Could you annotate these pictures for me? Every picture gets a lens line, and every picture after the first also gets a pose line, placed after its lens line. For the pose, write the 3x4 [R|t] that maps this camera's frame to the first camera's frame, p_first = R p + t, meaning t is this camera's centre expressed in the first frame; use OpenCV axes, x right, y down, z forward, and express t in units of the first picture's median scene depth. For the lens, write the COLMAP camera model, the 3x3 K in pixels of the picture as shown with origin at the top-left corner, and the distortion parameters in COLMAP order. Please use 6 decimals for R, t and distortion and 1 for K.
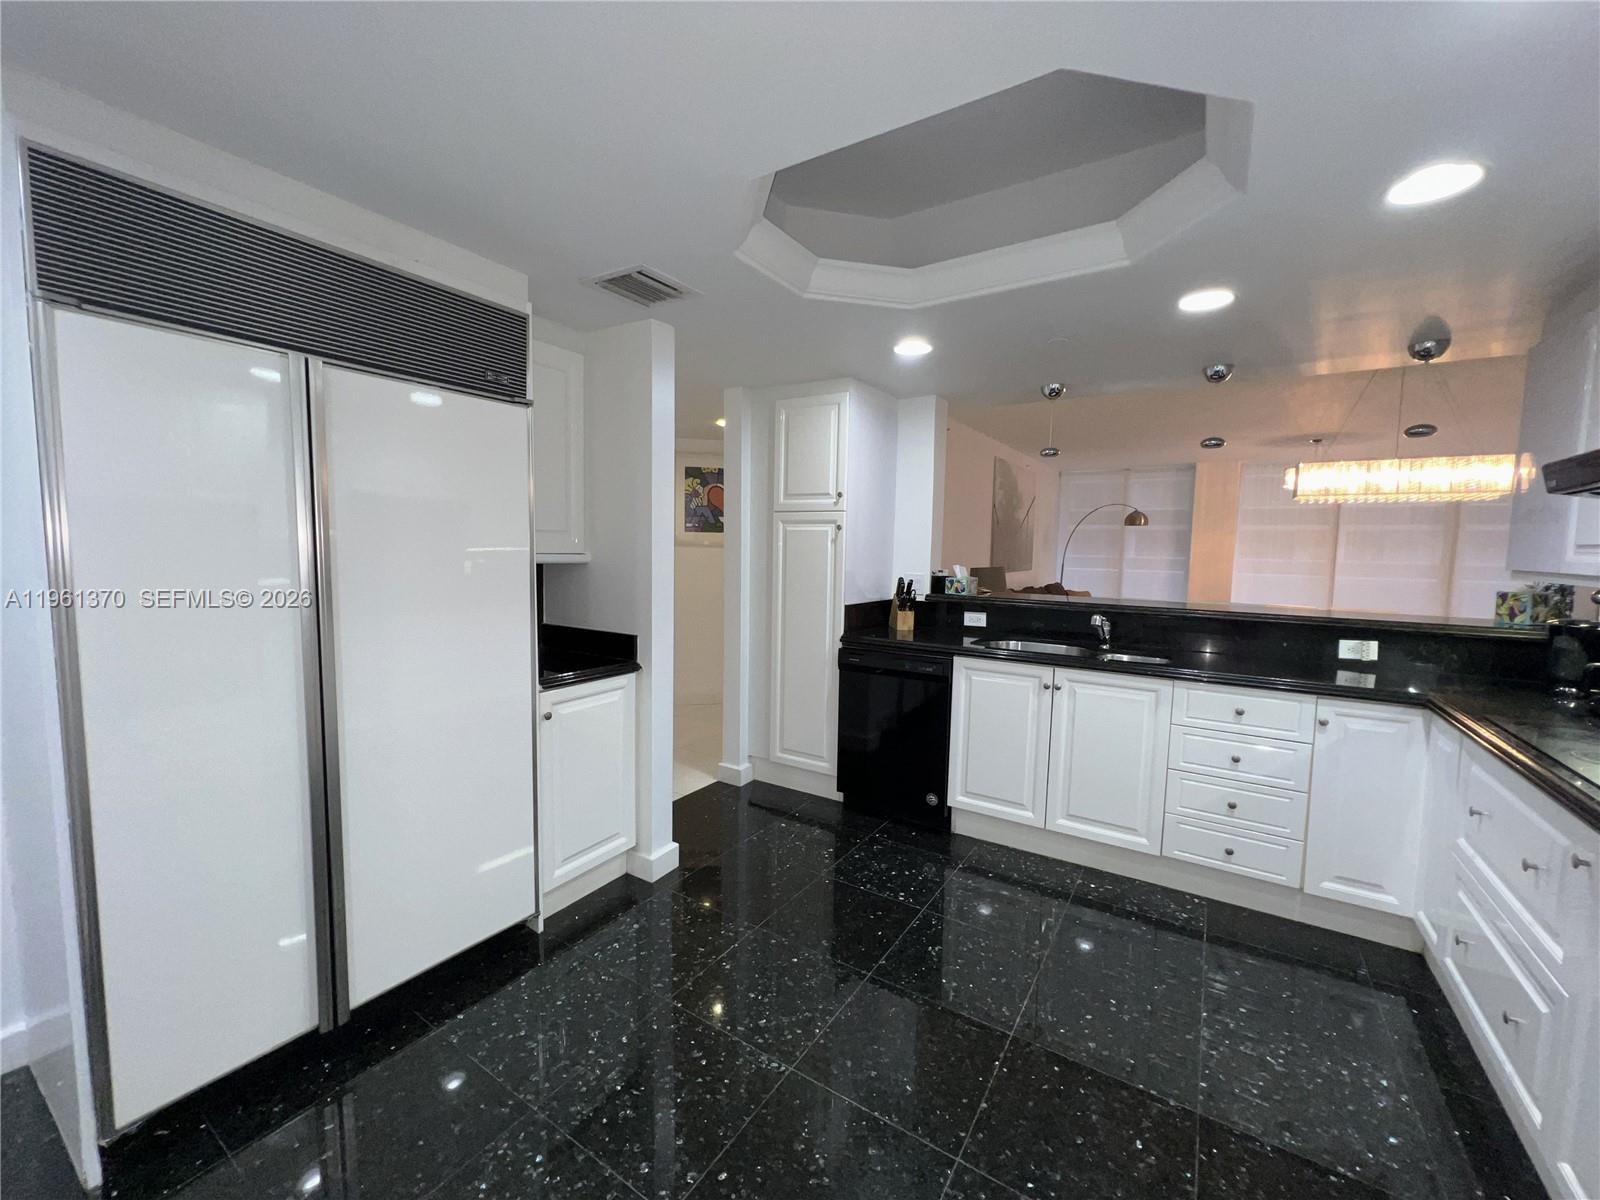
lens RADIAL K [[652.5, 0, 797.8], [0, 652.5, 601.9], [0, 0, 1]] dist [-0.015066, -0.002299]
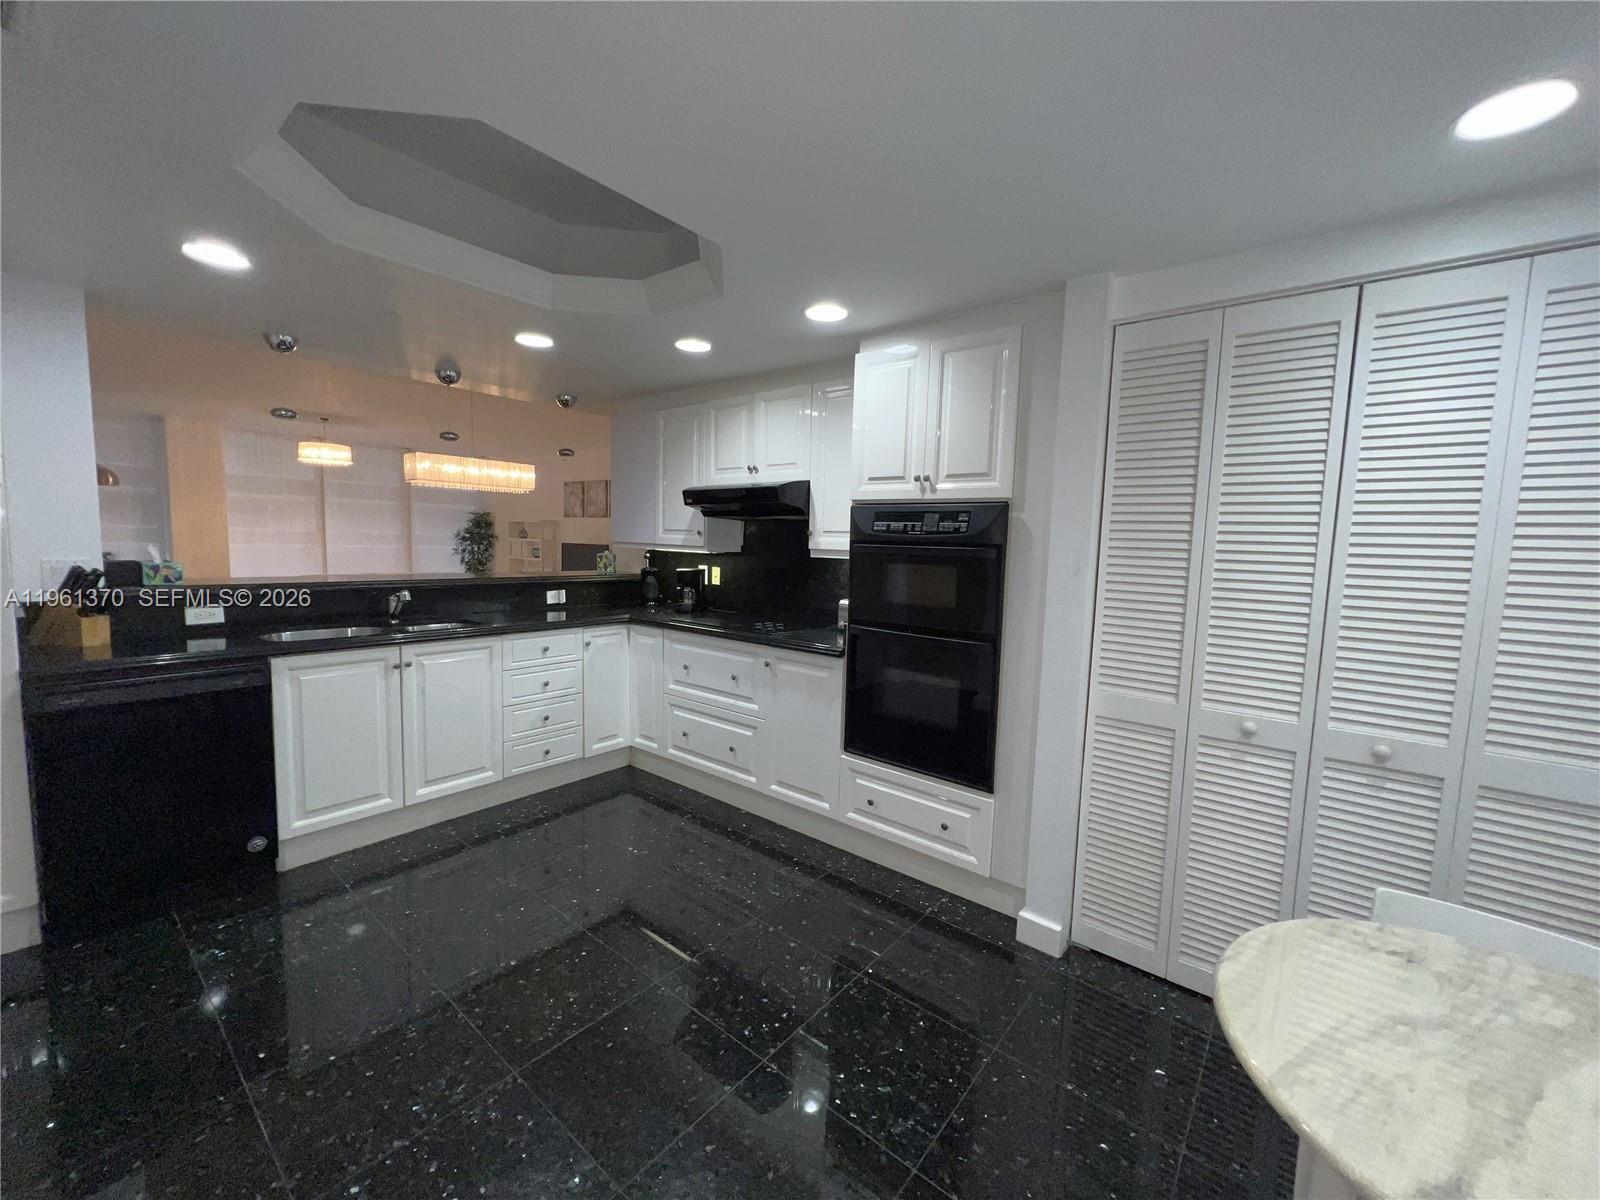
lens RADIAL K [[629.9, 0, 793.3], [0, 629.9, 590.9], [0, 0, 1]] dist [-0.017377, -0.000115]
pose [[0.085249, -0.093505, 0.991962, -0.503612], [0.052437, 0.994628, 0.089250, -0.038245], [-0.994979, 0.044407, 0.089694, 0.304427]]
